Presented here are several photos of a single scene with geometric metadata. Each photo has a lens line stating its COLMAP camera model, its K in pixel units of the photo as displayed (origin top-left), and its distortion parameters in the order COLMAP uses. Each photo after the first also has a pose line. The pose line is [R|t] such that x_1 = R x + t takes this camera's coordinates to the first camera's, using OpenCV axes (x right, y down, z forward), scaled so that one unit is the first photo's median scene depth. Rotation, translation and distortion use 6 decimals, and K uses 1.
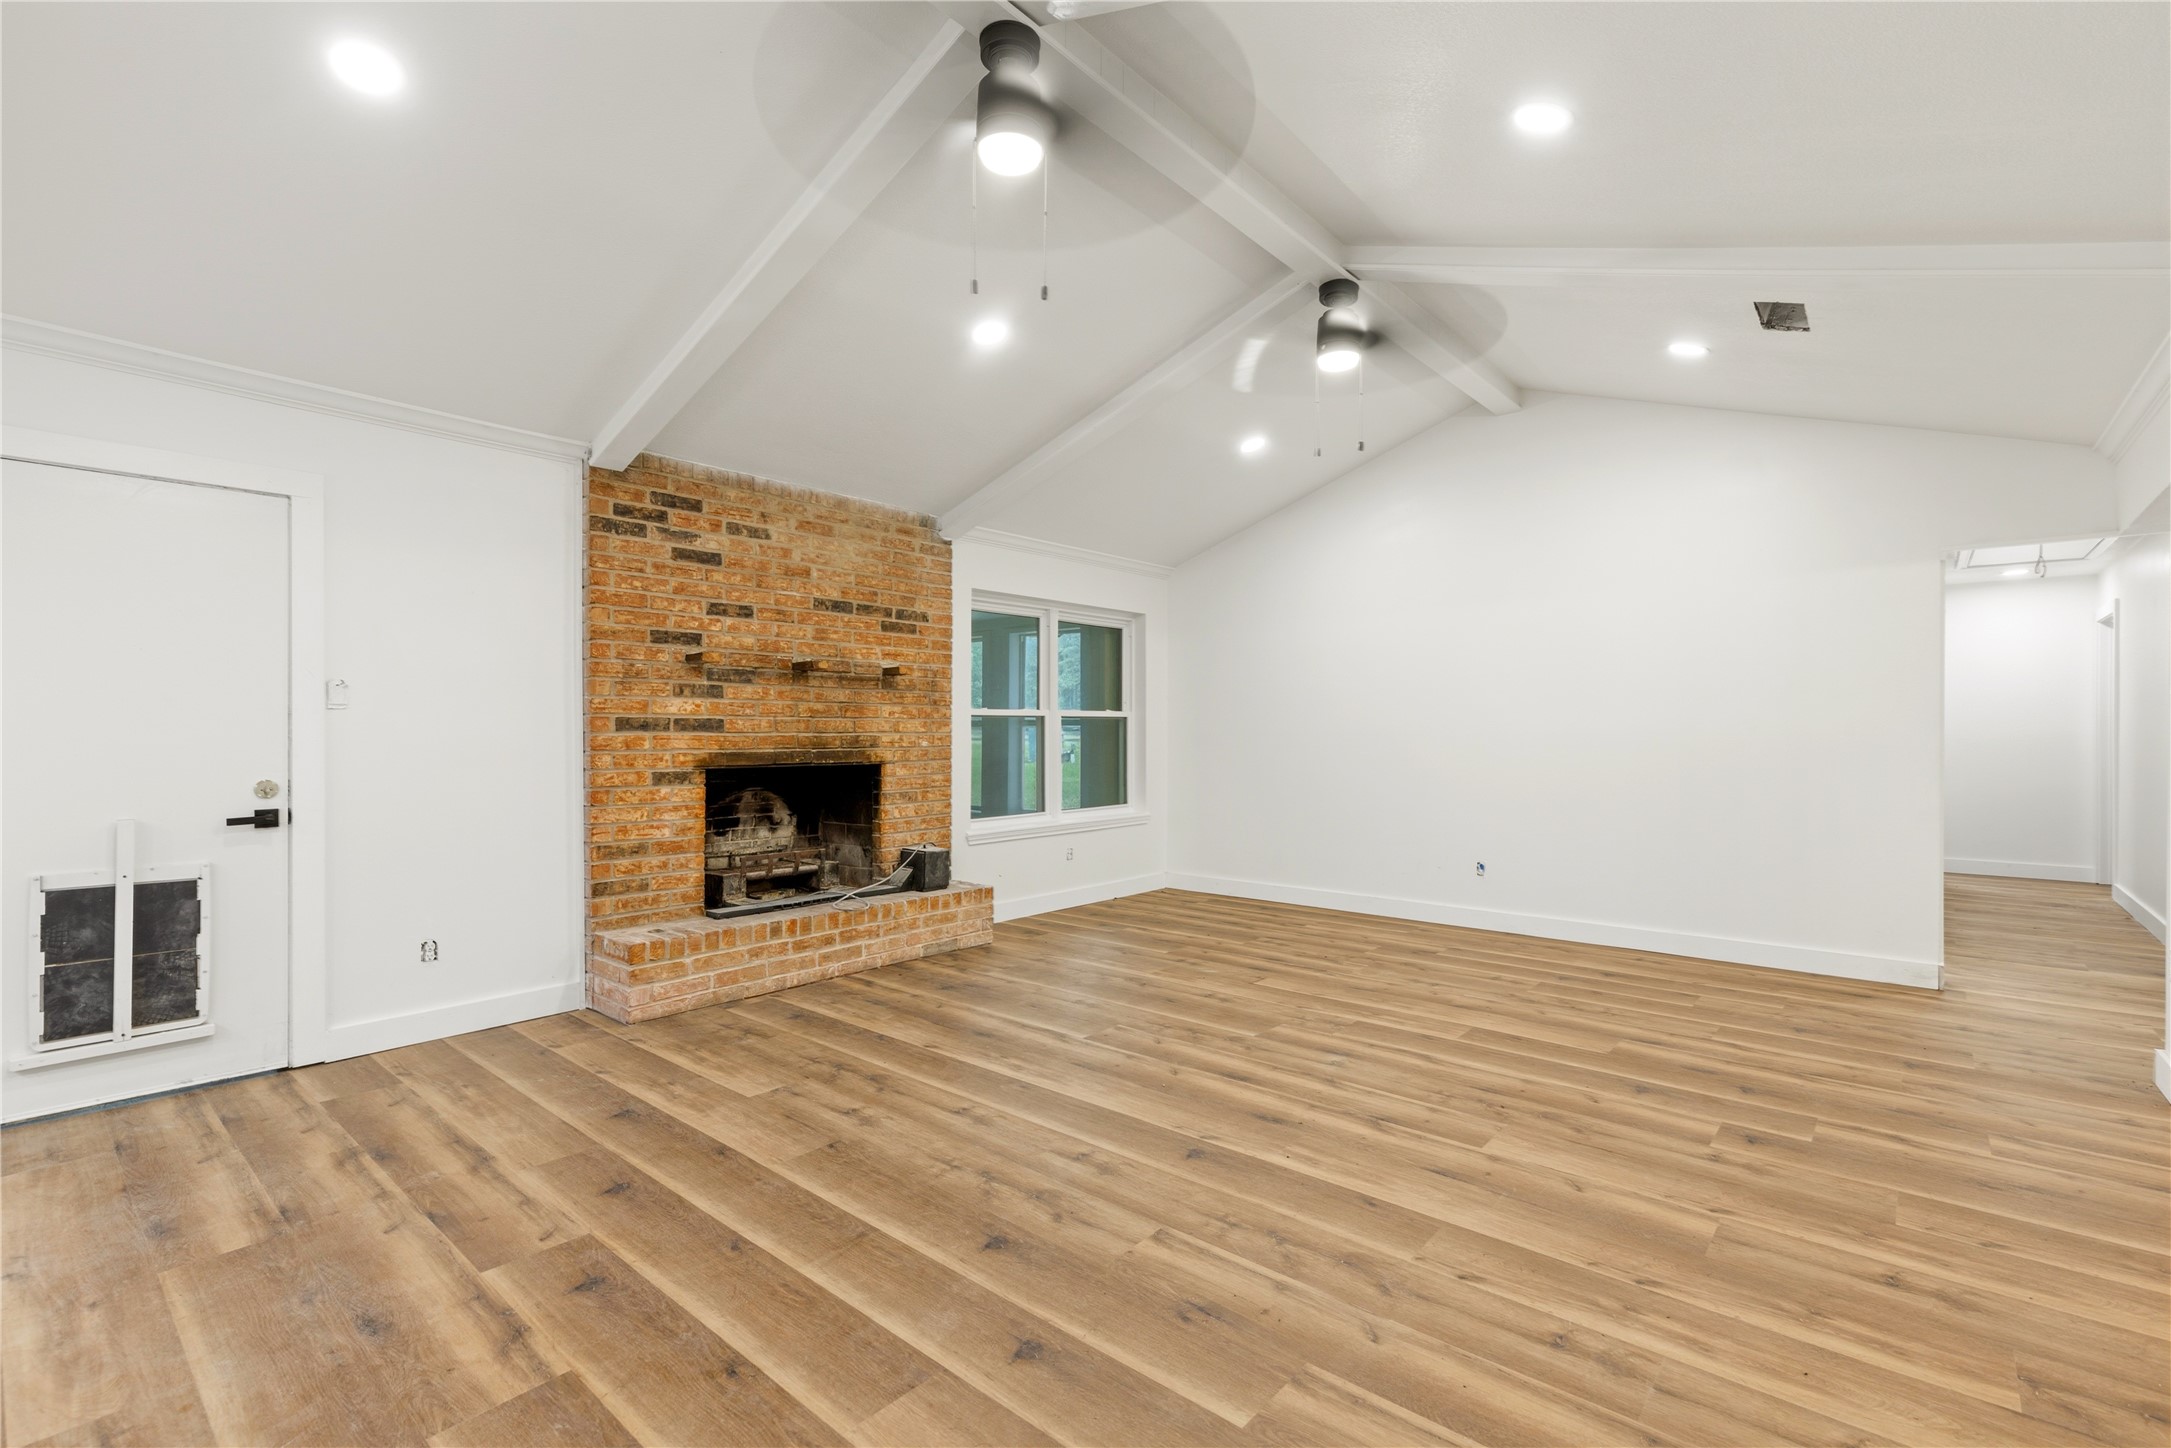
lens RADIAL K [[971.4, 0, 1090.0], [0, 971.4, 724.9], [0, 0, 1]] dist [0.002830, -0.000468]
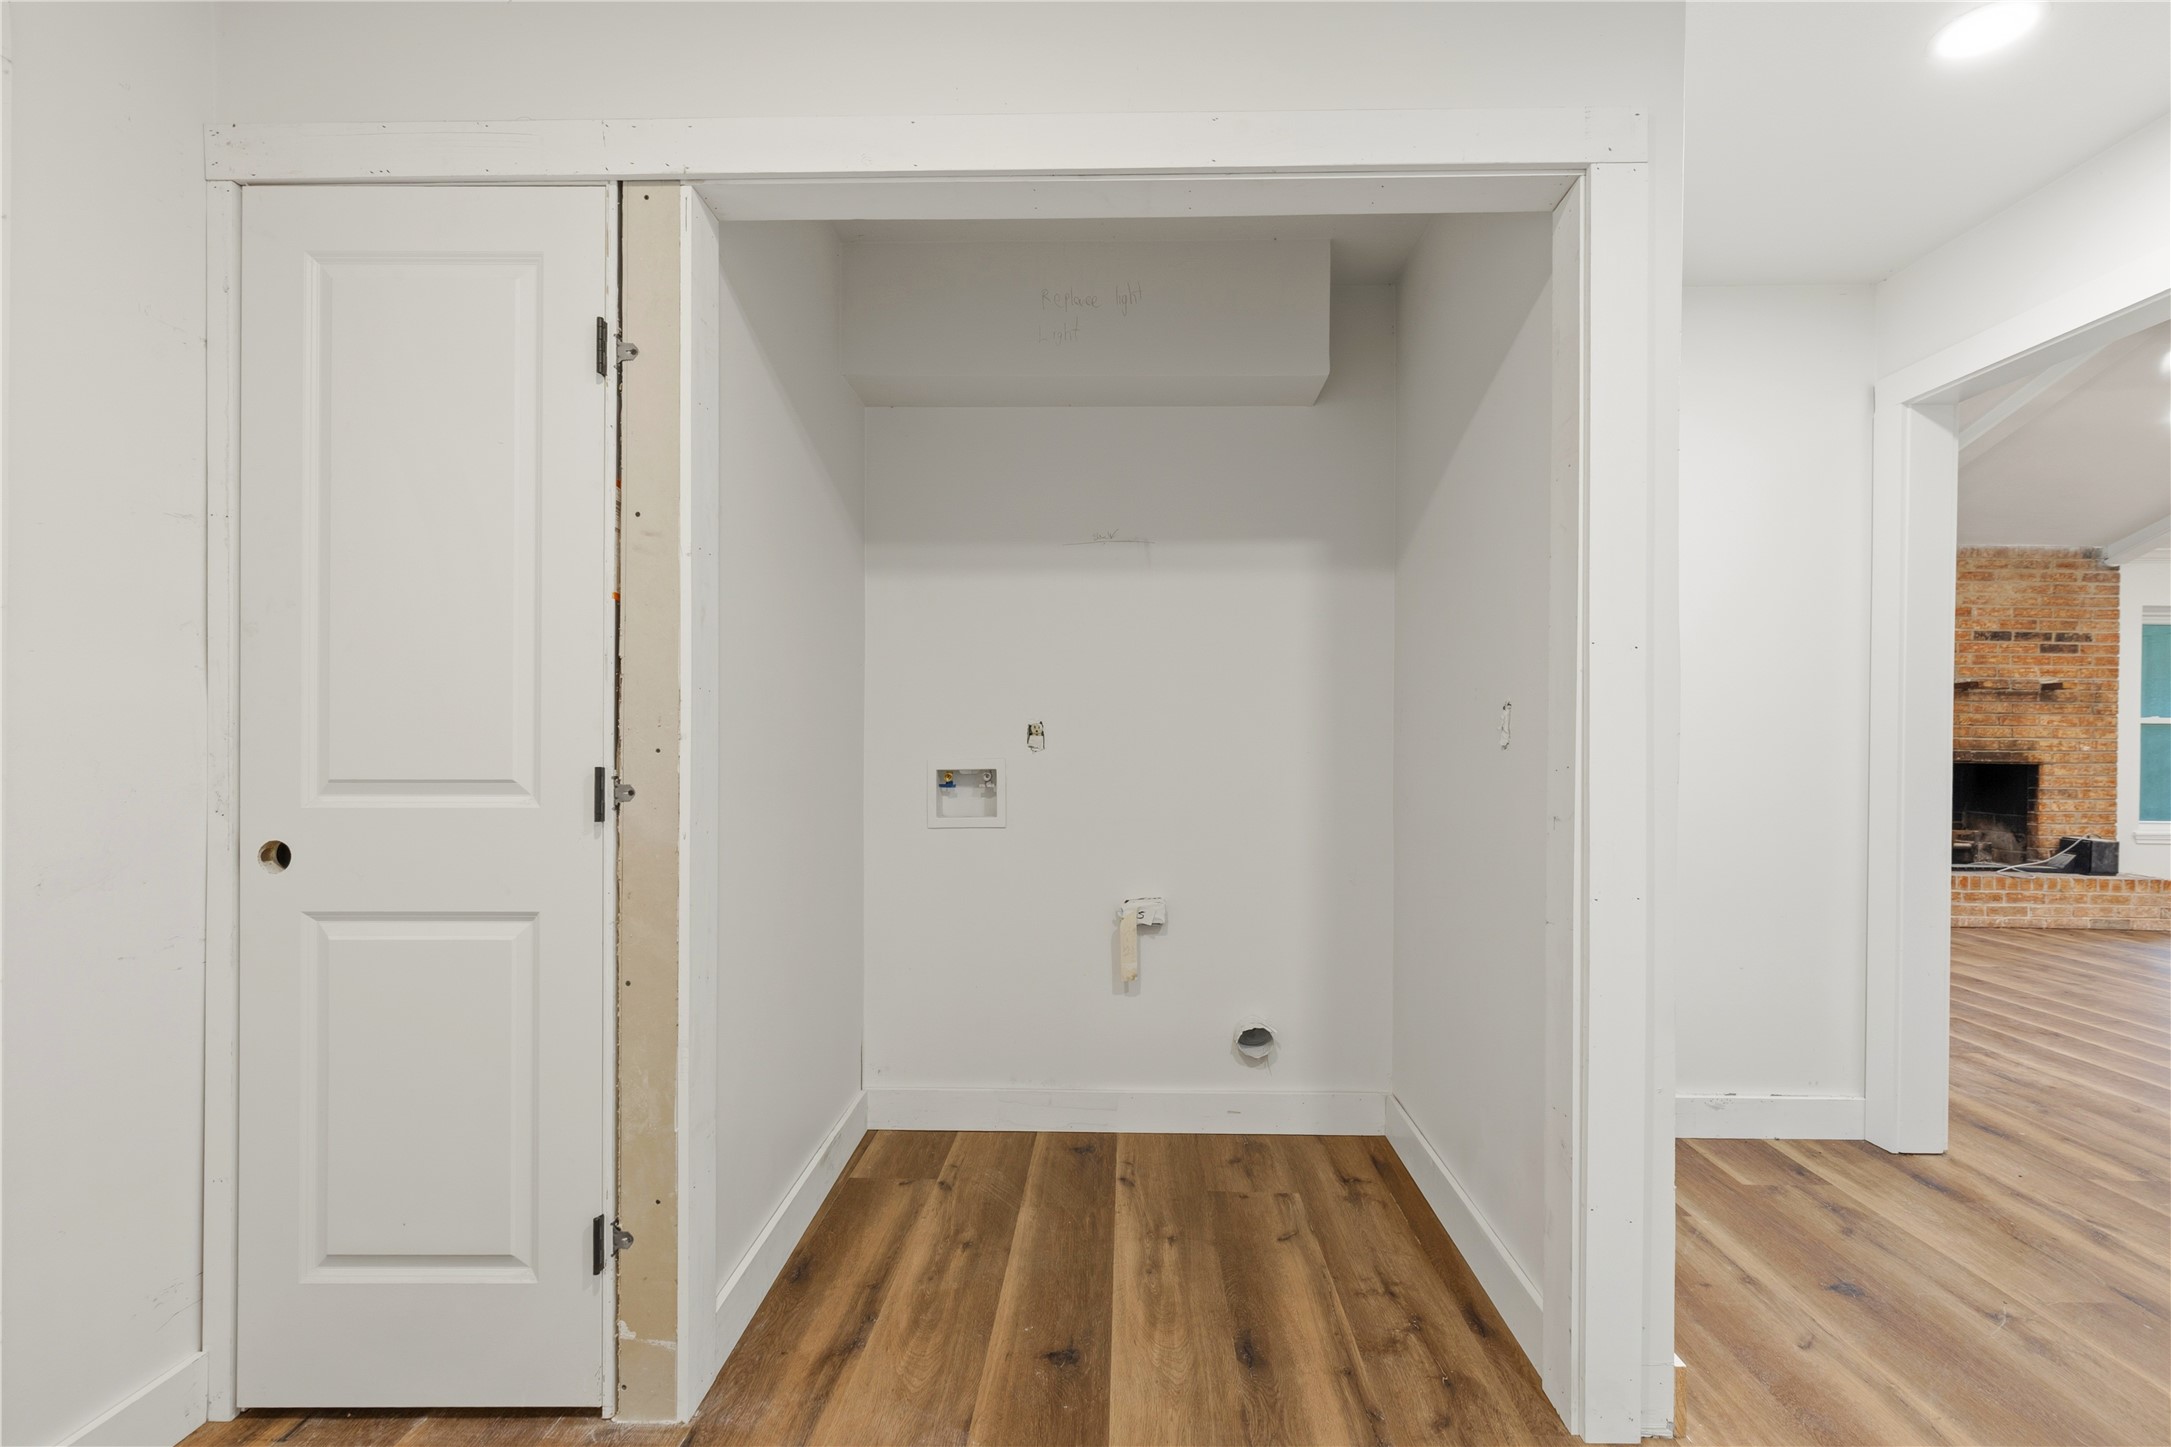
lens RADIAL K [[971.4, 0, 1127.7], [0, 971.4, 735.1], [0, 0, 1]] dist [0.002830, -0.000468]
pose [[0.641636, 0.006427, -0.766982, -0.016415], [-0.006212, 0.999976, 0.003182, 0.007423], [0.766984, 0.002723, 0.641661, -0.624123]]
